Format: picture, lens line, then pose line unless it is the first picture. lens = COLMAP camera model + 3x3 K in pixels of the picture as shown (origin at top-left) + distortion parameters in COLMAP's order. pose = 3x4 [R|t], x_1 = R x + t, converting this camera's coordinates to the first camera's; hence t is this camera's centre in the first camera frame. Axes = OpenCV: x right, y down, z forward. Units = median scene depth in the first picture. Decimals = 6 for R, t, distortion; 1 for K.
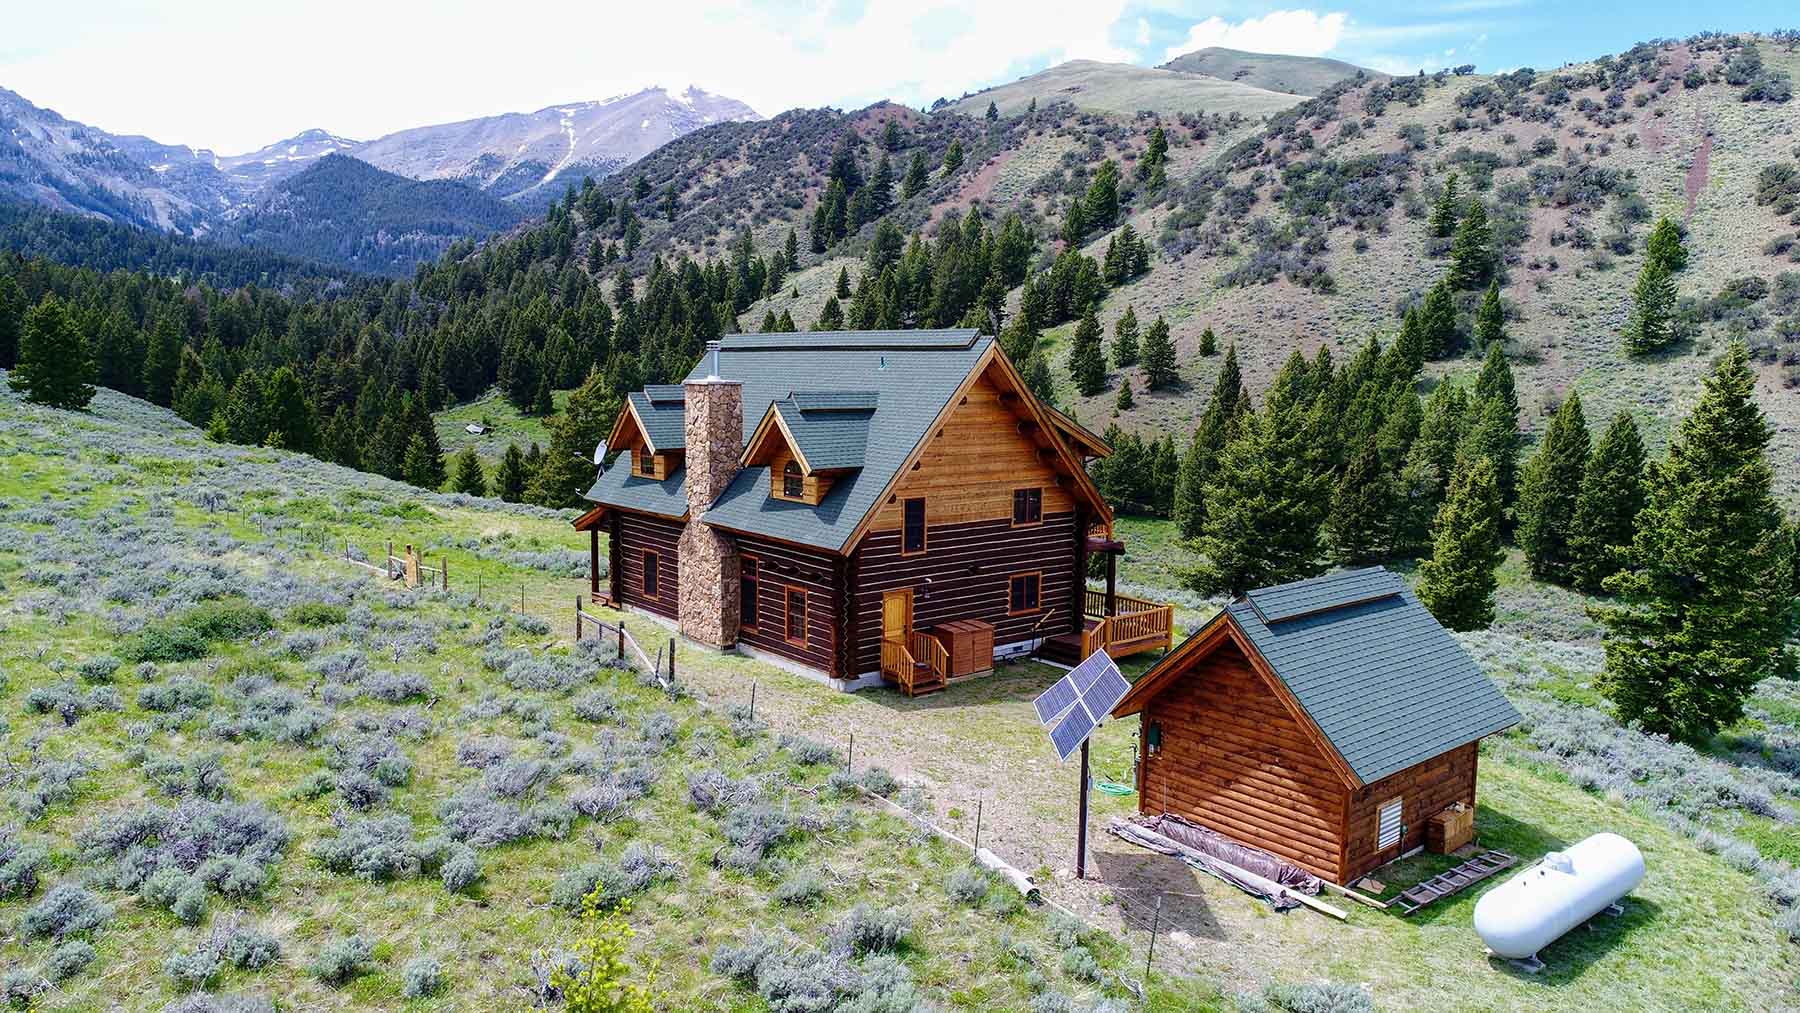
lens RADIAL K [[1197.6, 0, 890.0], [0, 1197.6, 506.6], [0, 0, 1]] dist [-0.000971, -0.003250]
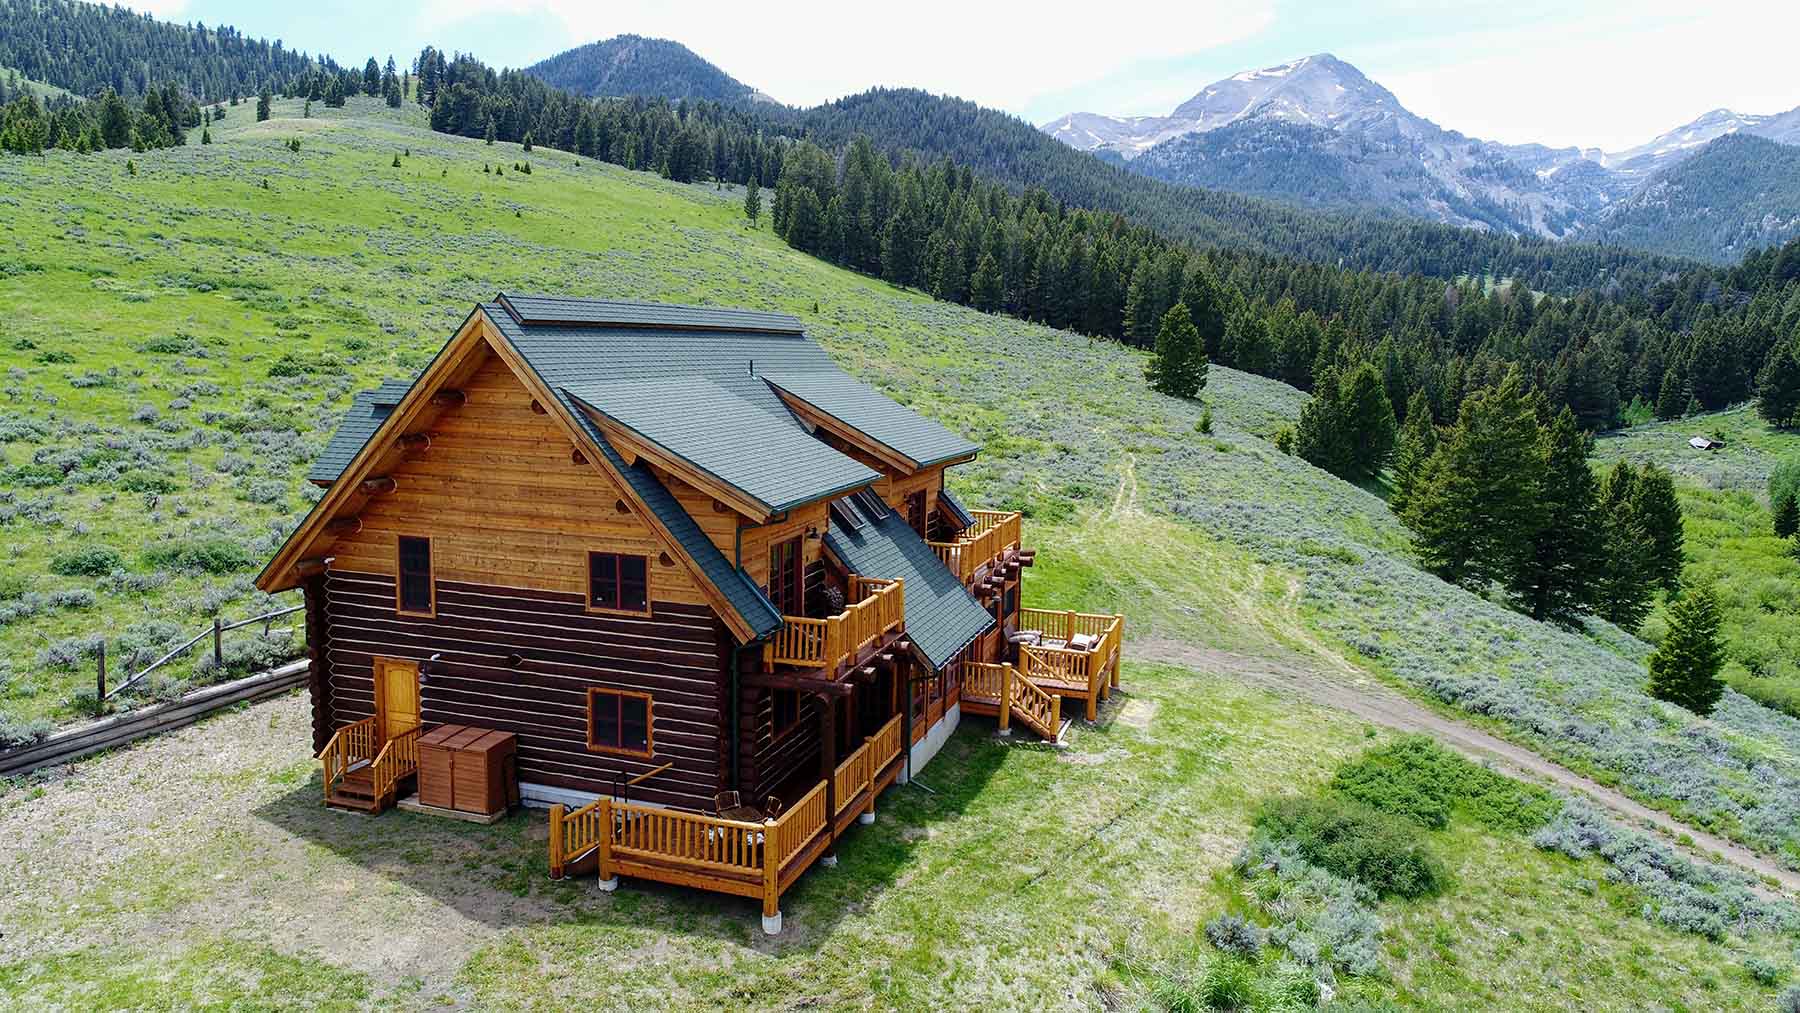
lens RADIAL K [[1197.6, 0, 898.1], [0, 1197.6, 510.4], [0, 0, 1]] dist [-0.000971, -0.003250]
pose [[0.524461, 0.117156, -0.843336, 0.068333], [-0.114197, 0.991218, 0.066682, -0.009127], [0.843741, 0.061335, 0.533234, 0.077294]]
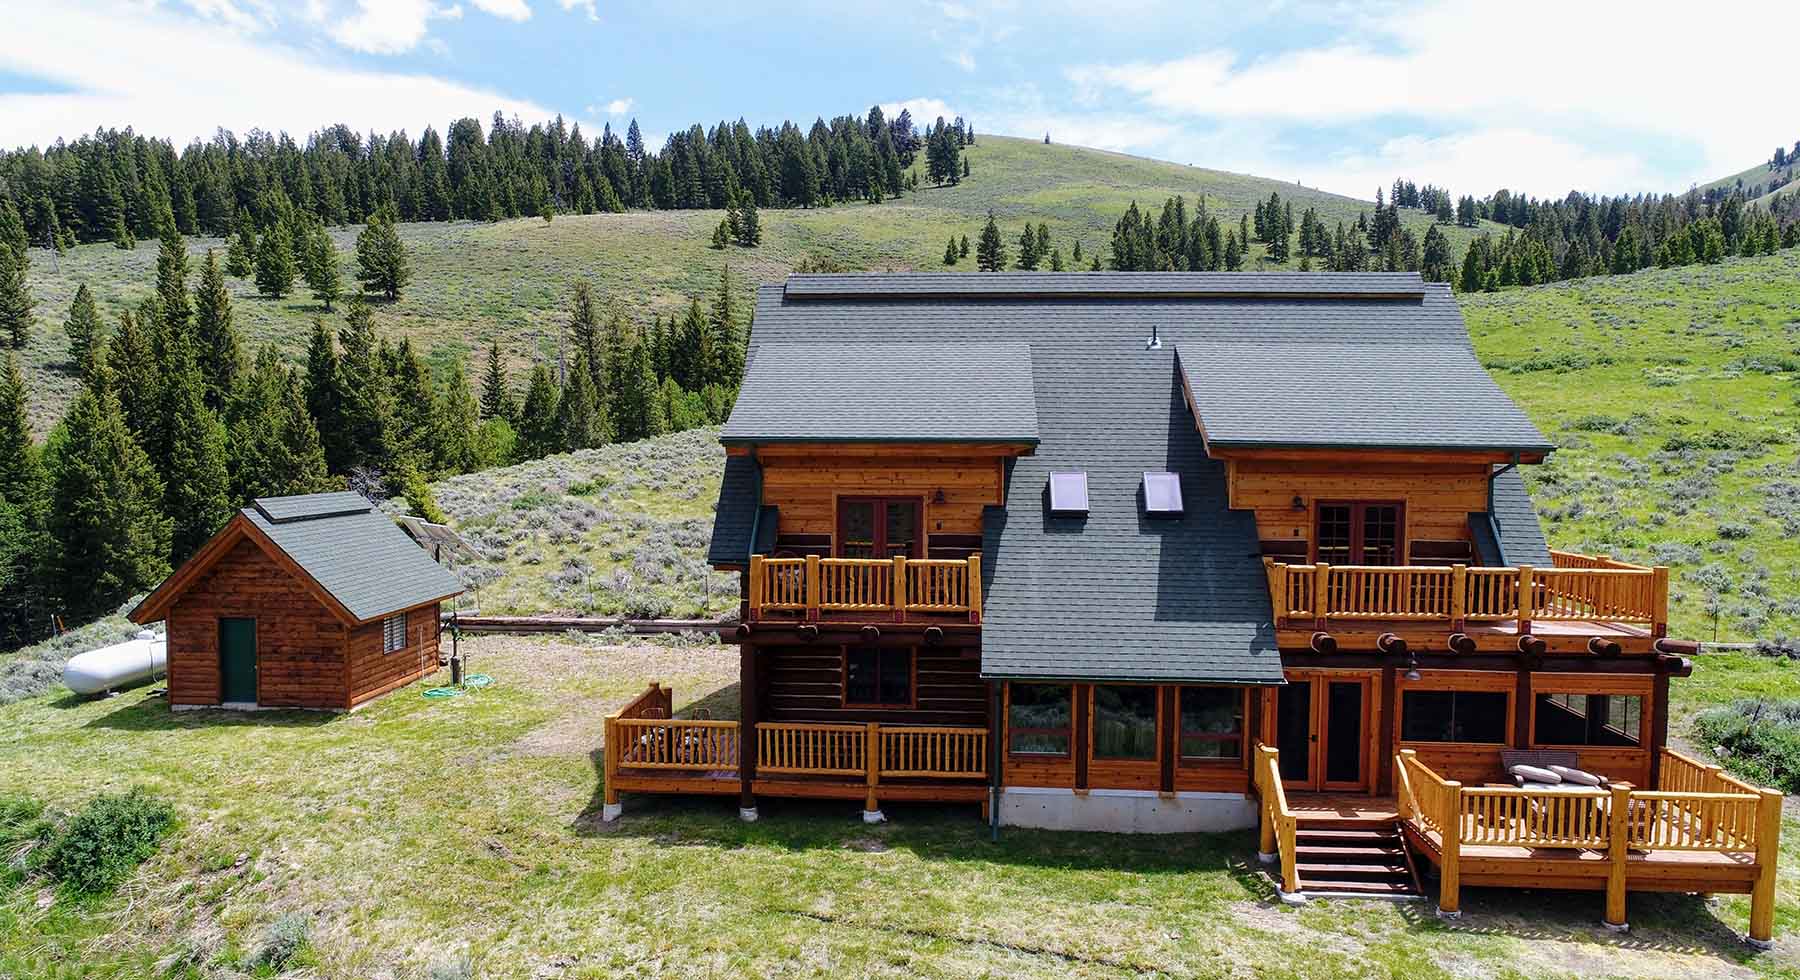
lens RADIAL K [[1272.7, 0, 890.7], [0, 1272.7, 487.2], [0, 0, 1]] dist [-0.006385, 0.000439]
pose [[-0.693759, 0.009216, -0.720149, 0.057131], [-0.101172, 0.988756, 0.110118, -0.010064], [0.713066, 0.149254, -0.685026, 0.149640]]
